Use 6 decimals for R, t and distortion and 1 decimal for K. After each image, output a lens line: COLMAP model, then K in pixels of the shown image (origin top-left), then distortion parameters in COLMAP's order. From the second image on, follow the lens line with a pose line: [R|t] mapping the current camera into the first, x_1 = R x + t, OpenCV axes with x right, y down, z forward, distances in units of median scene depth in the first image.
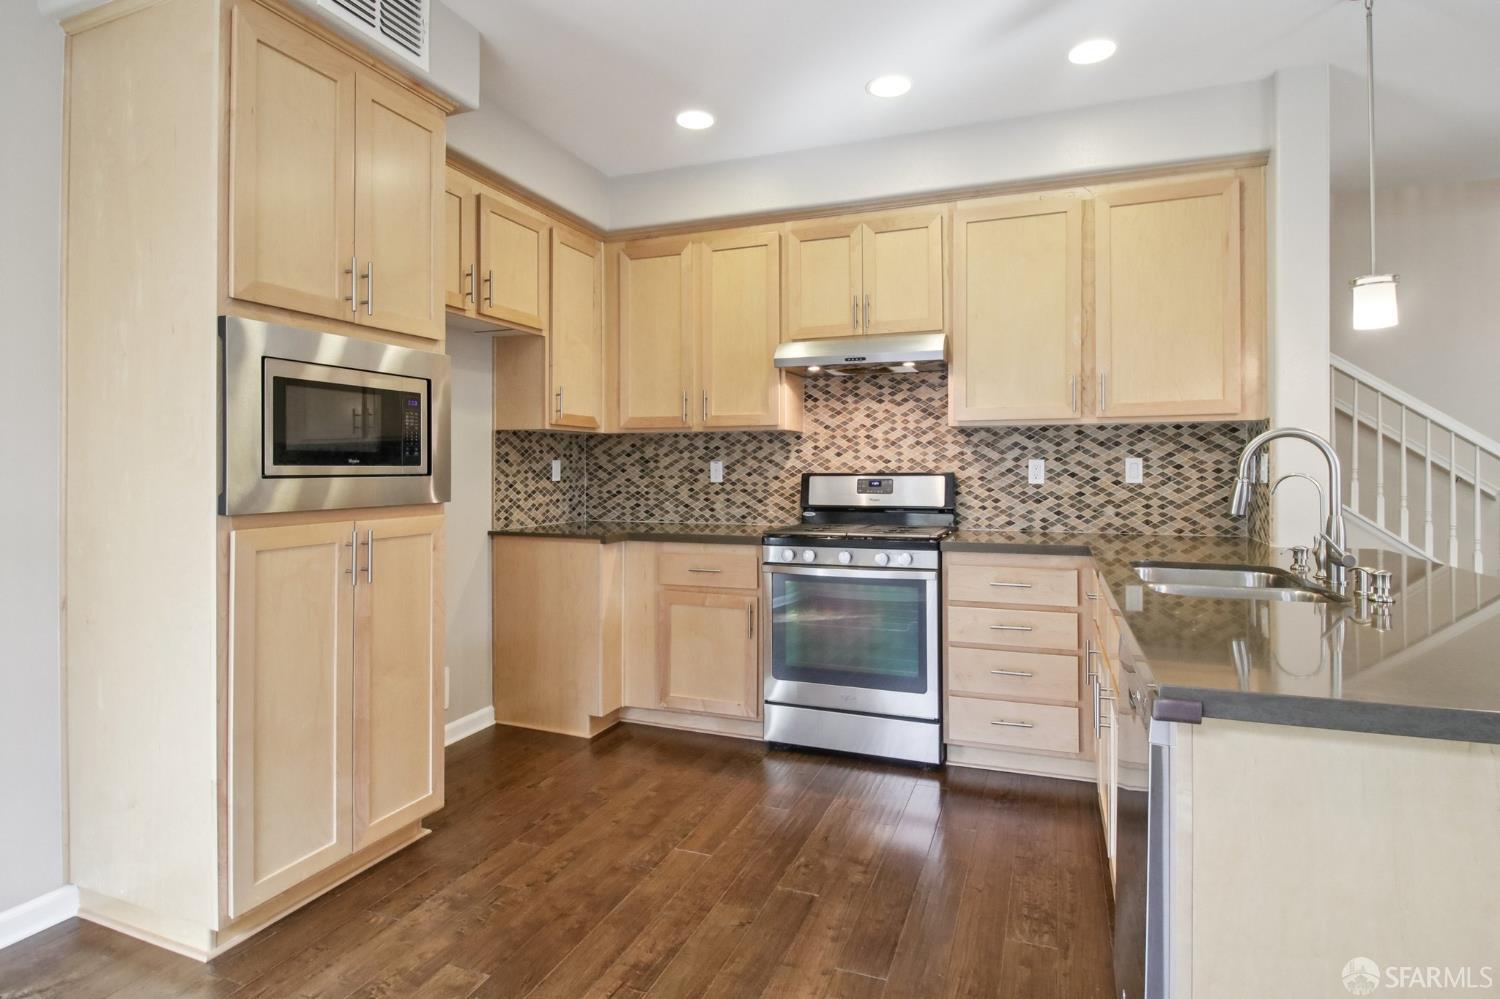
lens RADIAL K [[779.7, 0, 750.6], [0, 779.7, 463.6], [0, 0, 1]] dist [0.004065, -0.012211]
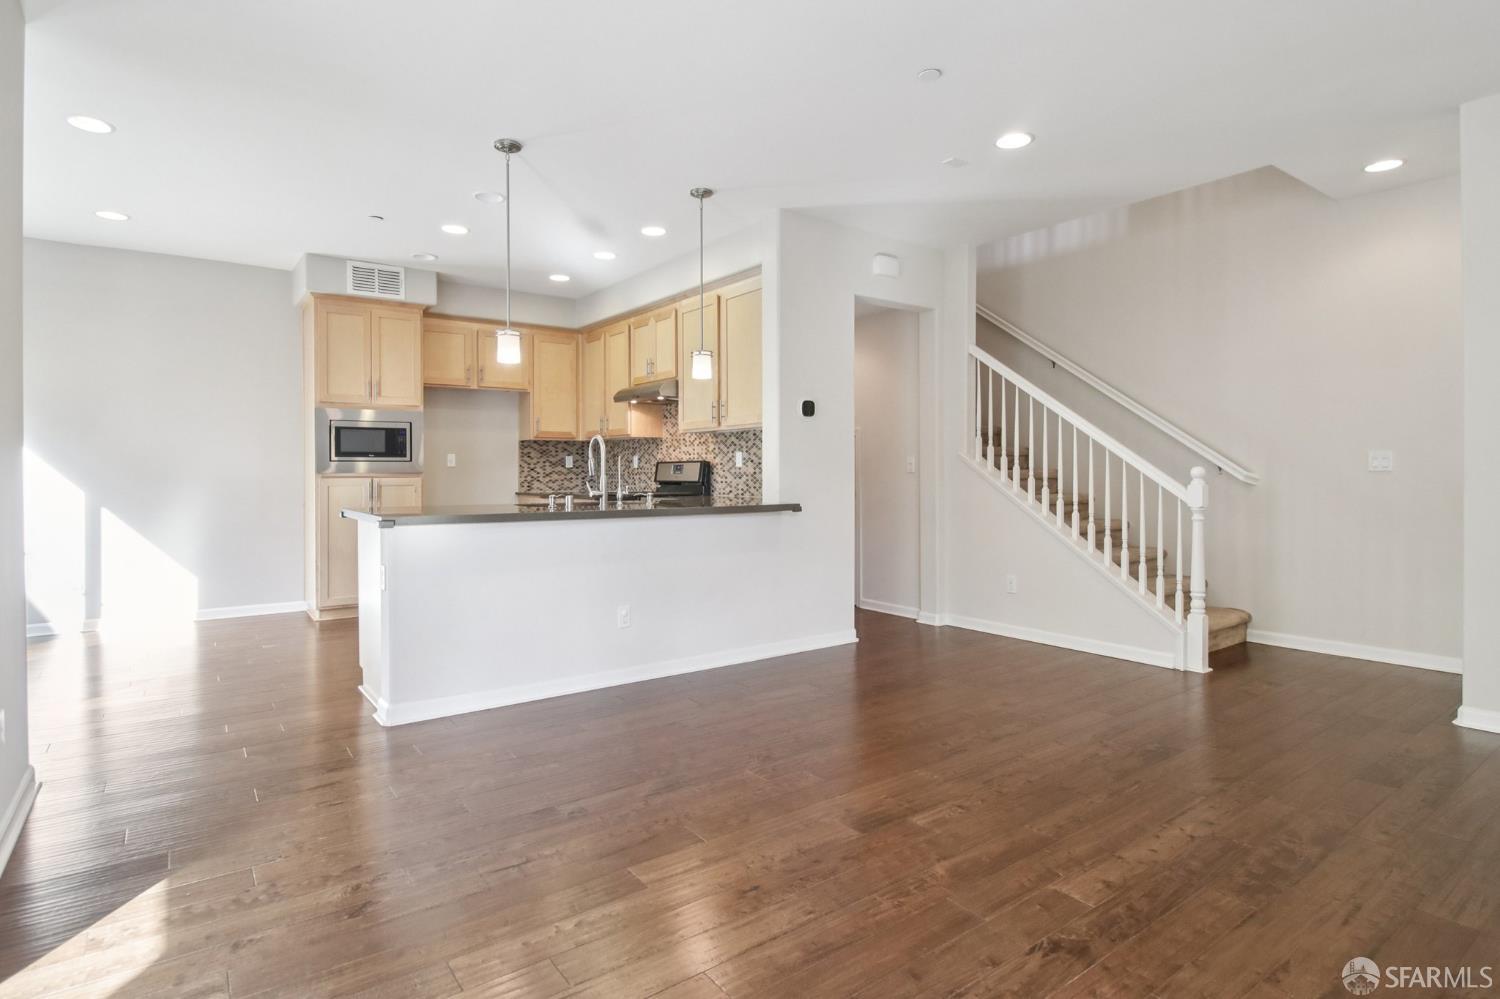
lens RADIAL K [[779.7, 0, 750.6], [0, 779.7, 463.6], [0, 0, 1]] dist [0.004065, -0.012211]
pose [[0.839012, -0.005887, -0.544081, 1.253224], [0.005412, 0.999982, -0.002473, 0.023010], [0.544086, -0.000869, 0.839029, -0.329918]]
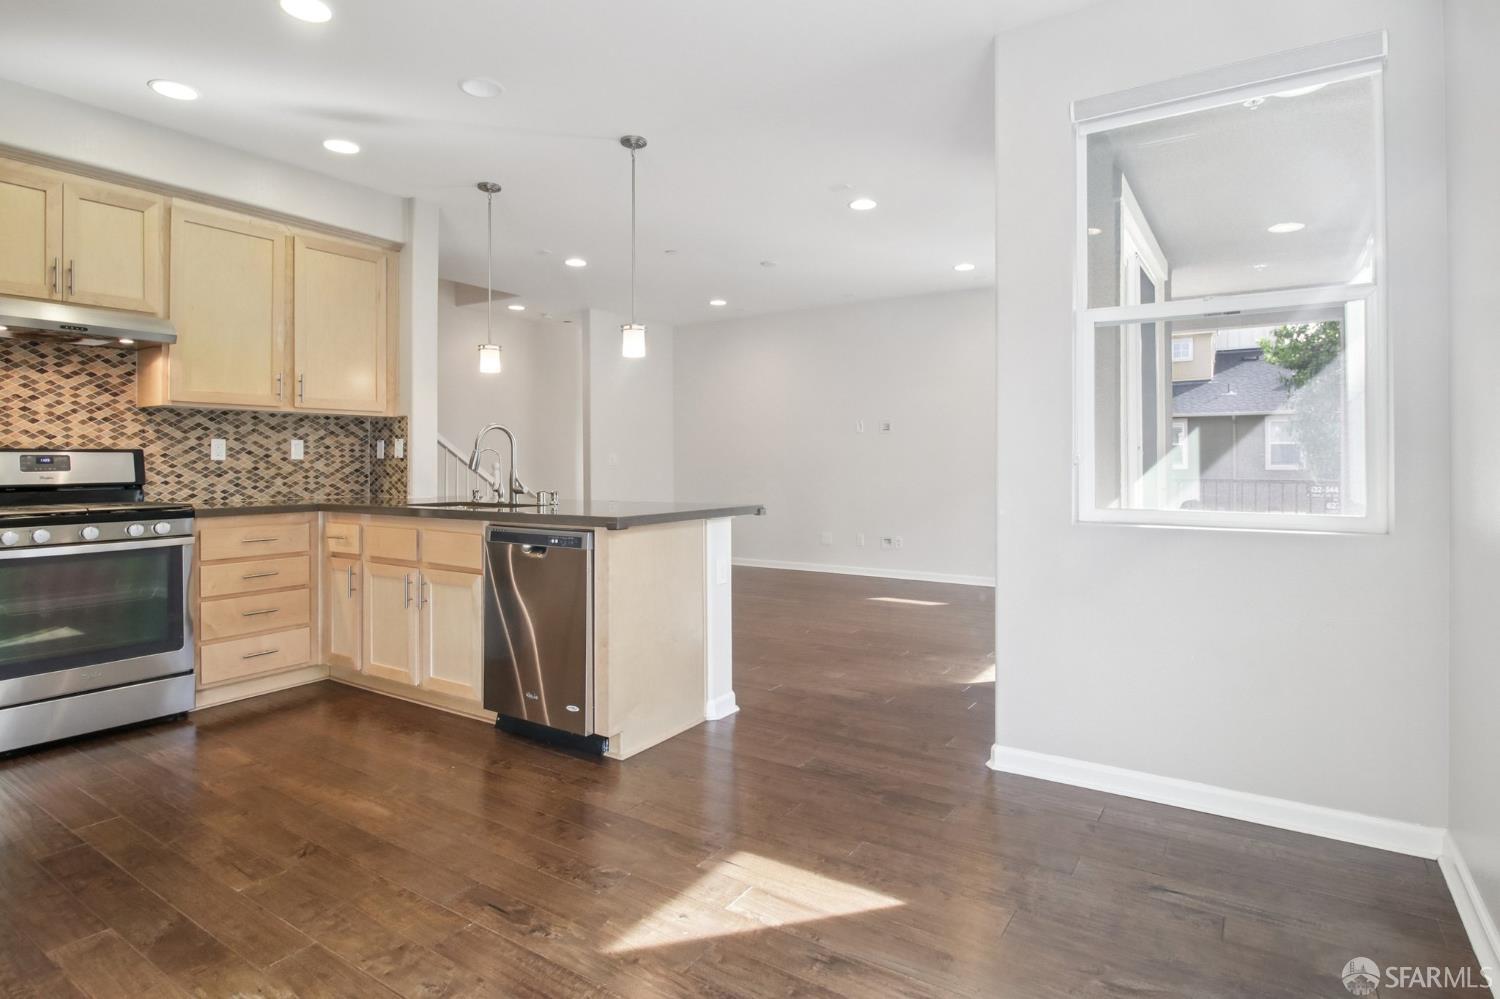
lens RADIAL K [[779.7, 0, 750.6], [0, 779.7, 463.6], [0, 0, 1]] dist [0.004065, -0.012211]
pose [[0.216139, -0.000273, 0.976363, -0.581740], [-0.003972, 0.999991, 0.001159, 0.026332], [-0.976355, -0.004128, 0.216136, -0.012909]]
